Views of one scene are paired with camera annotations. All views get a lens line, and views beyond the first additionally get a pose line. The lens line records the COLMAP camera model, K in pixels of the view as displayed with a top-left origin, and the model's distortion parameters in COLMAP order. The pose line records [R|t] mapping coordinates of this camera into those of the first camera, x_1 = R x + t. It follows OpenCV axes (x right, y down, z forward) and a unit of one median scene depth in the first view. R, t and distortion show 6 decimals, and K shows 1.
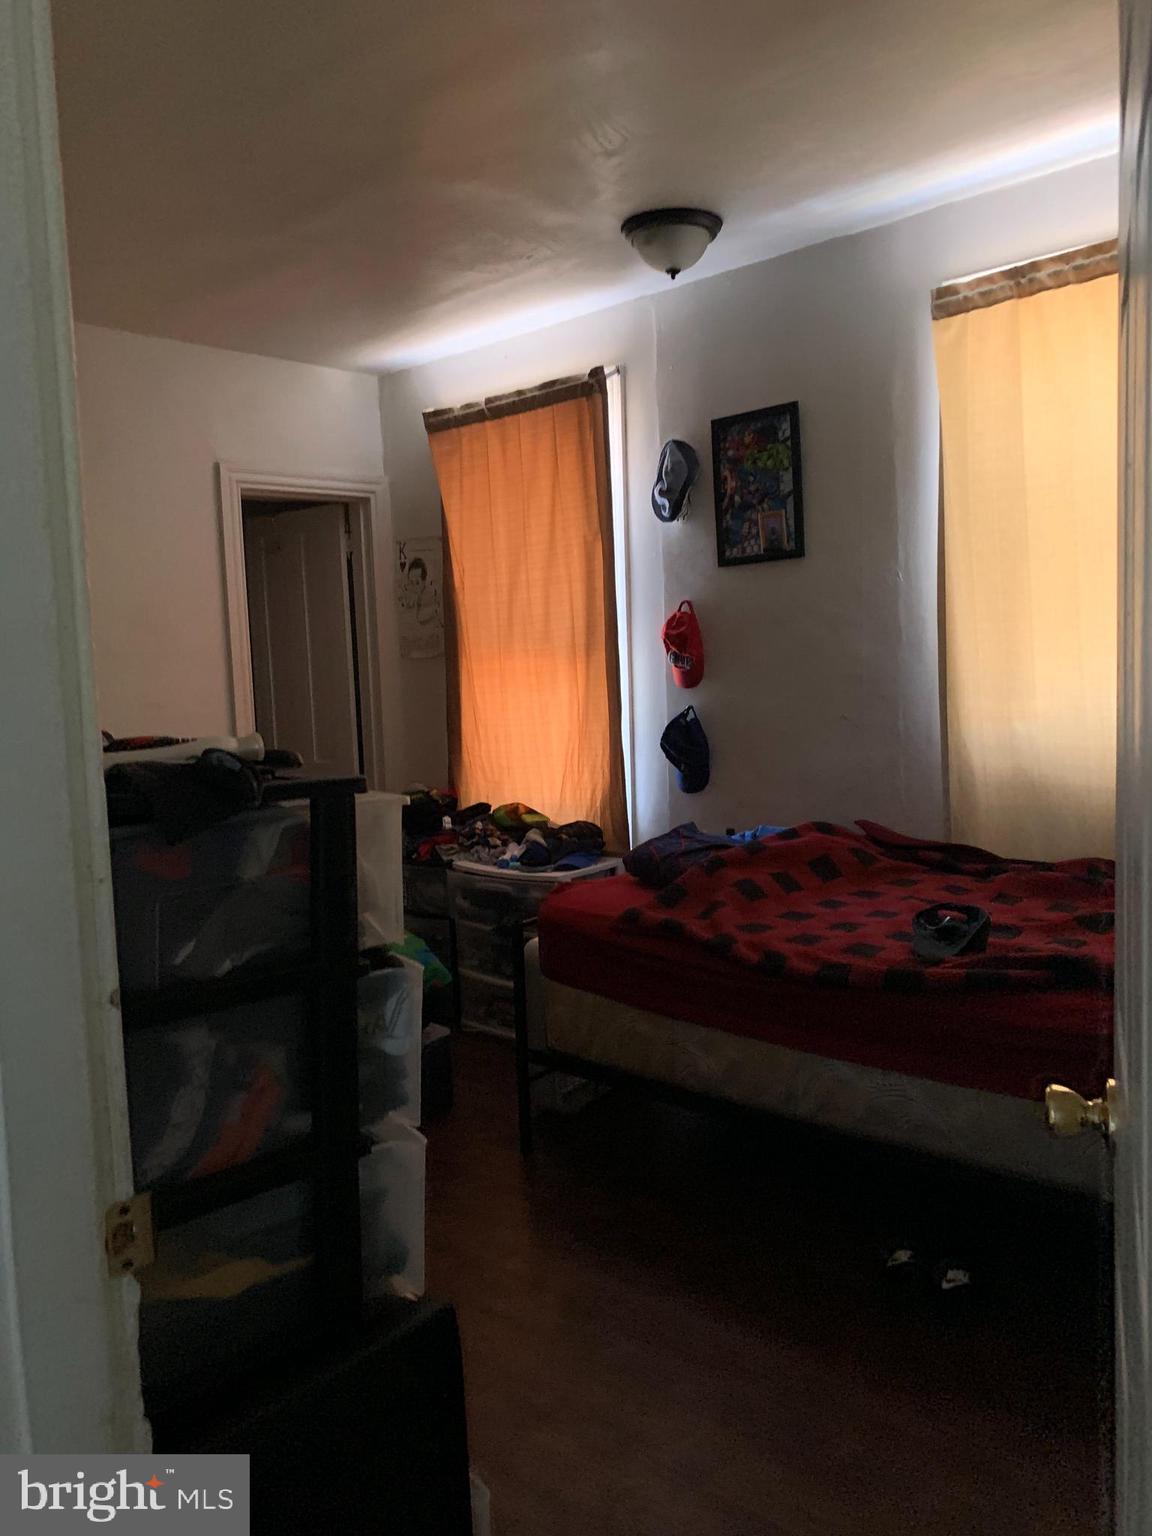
lens RADIAL K [[1165.7, 0, 588.0], [0, 1165.7, 736.9], [0, 0, 1]] dist [0.057050, -0.074849]
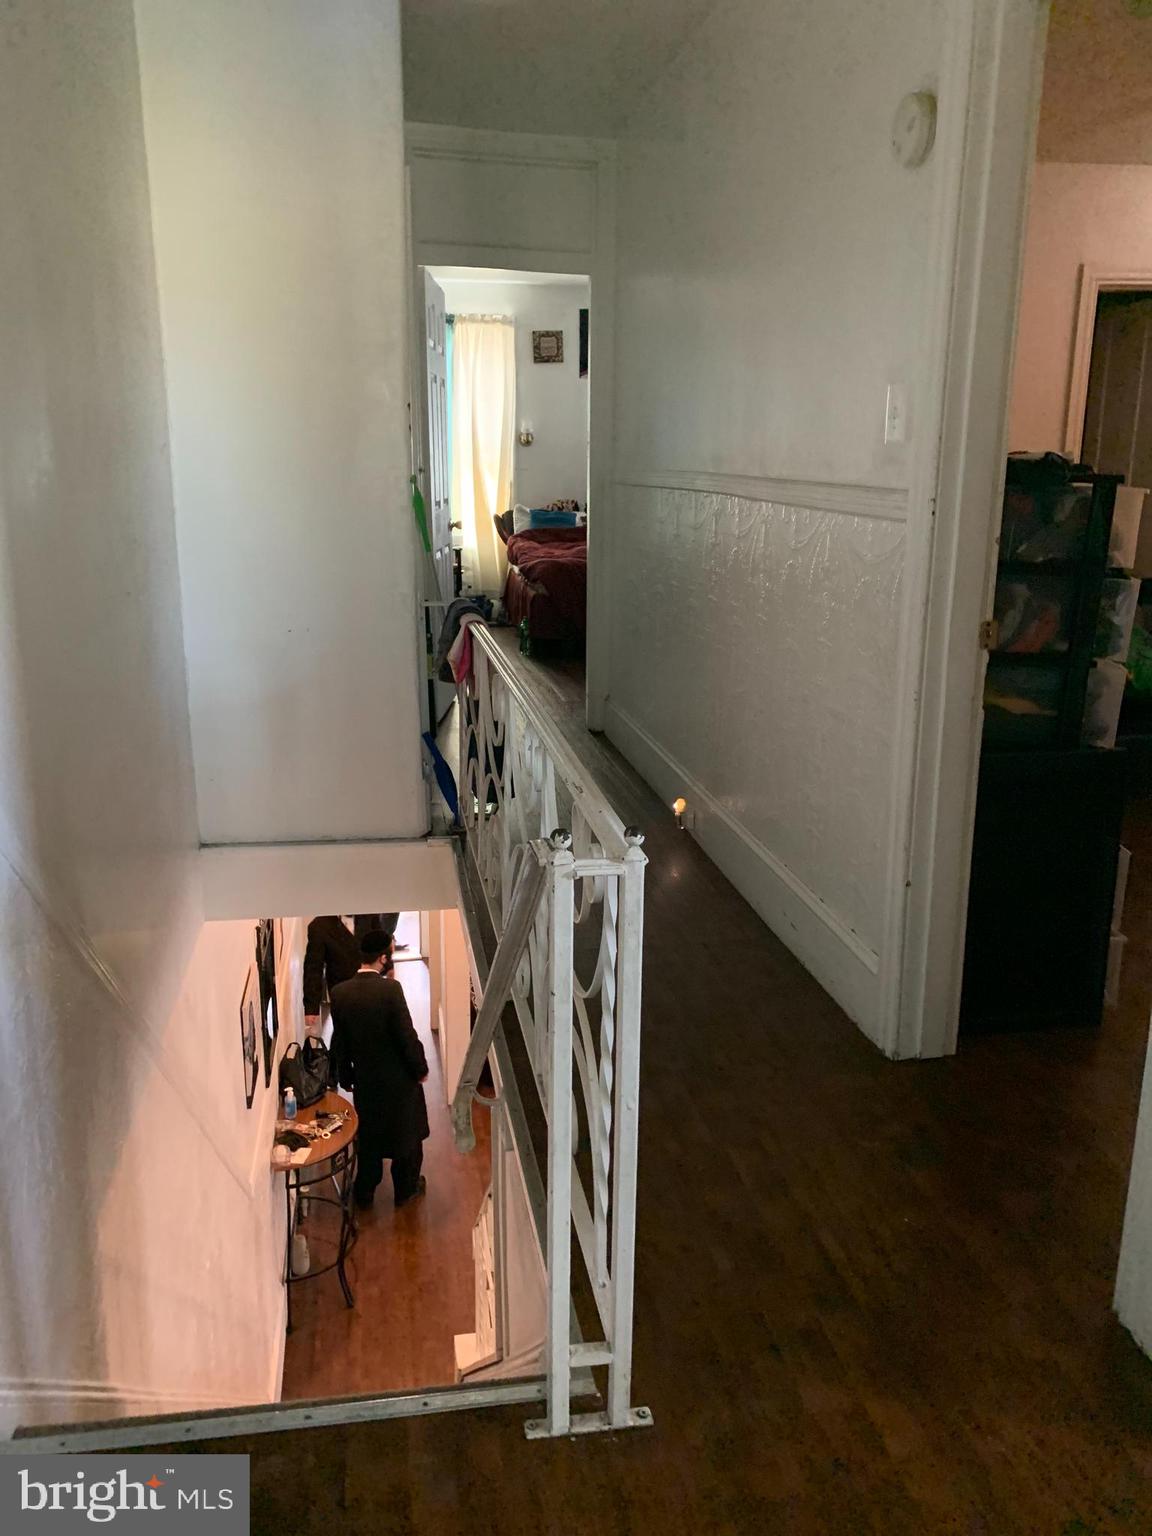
lens RADIAL K [[1196.6, 0, 574.0], [0, 1196.6, 763.1], [0, 0, 1]] dist [0.057754, -0.236159]
pose [[0.778157, 0.203627, -0.594144, 0.383421], [-0.084384, 0.971304, 0.222371, 0.135775], [0.622375, -0.122903, 0.773010, -1.194170]]
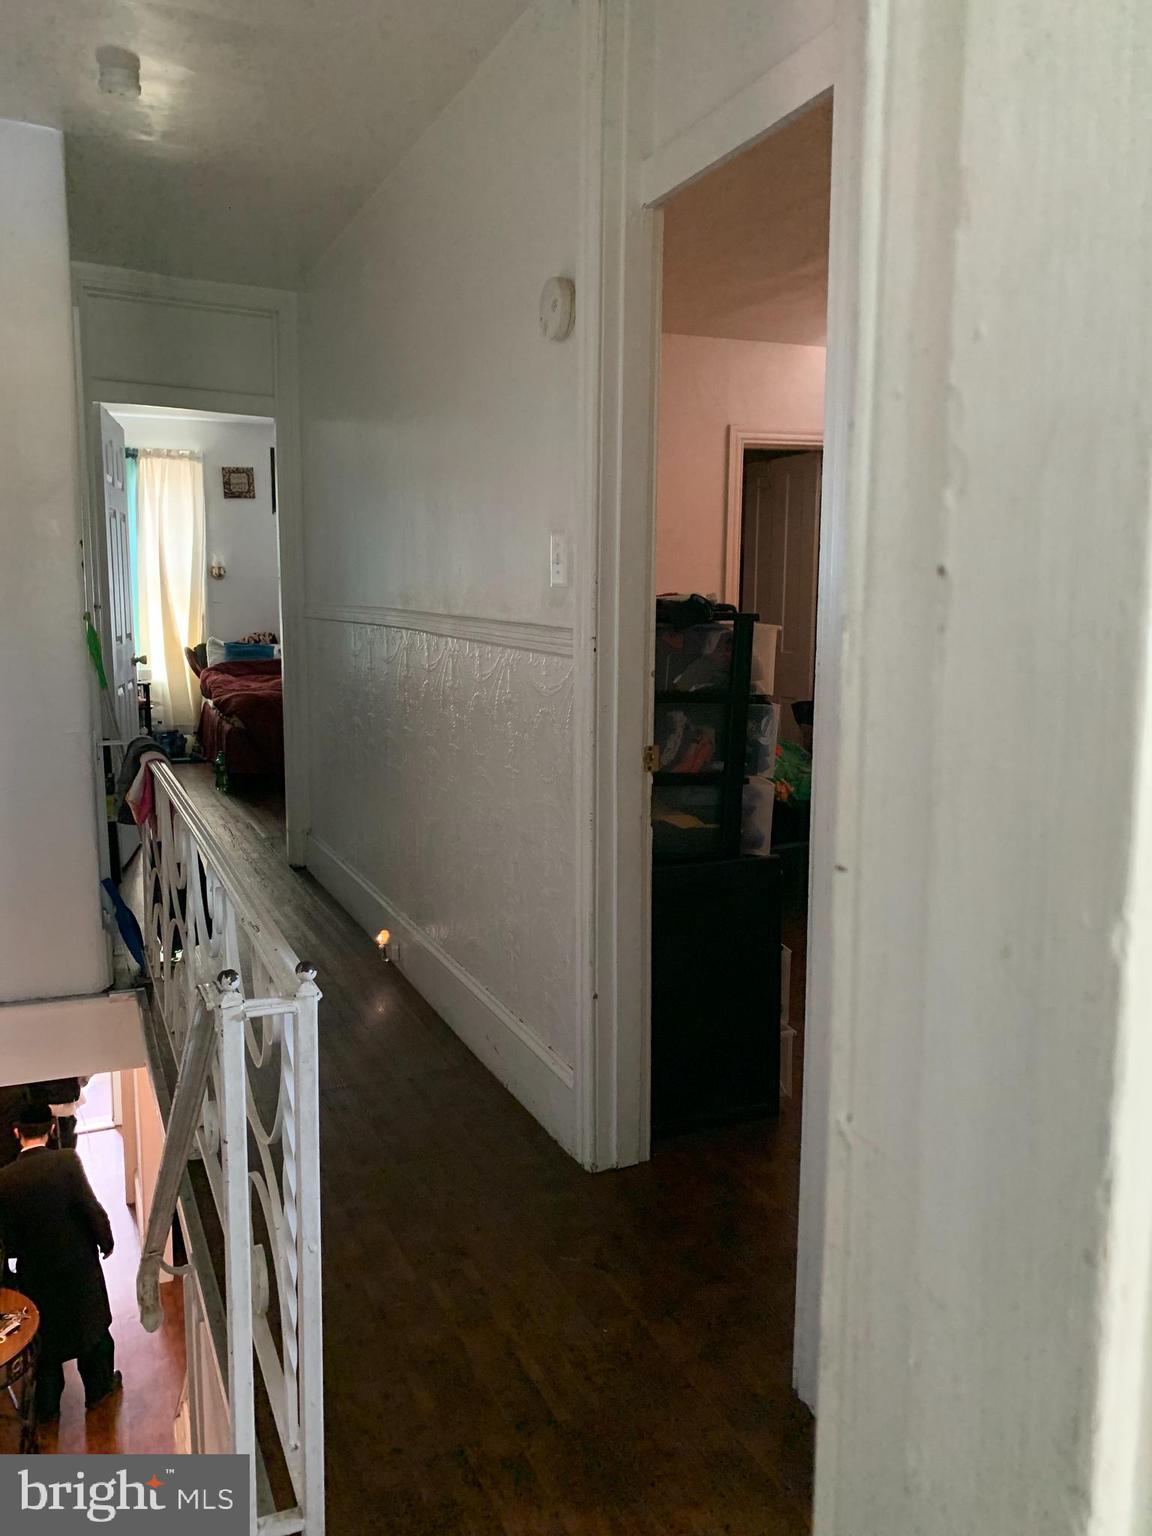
lens RADIAL K [[1191.2, 0, 617.6], [0, 1191.2, 738.0], [0, 0, 1]] dist [0.017678, -0.074215]
pose [[0.920595, 0.102383, -0.376860, 0.442976], [-0.079941, 0.993992, 0.074760, 0.121215], [0.382250, -0.038697, 0.923248, -1.216261]]
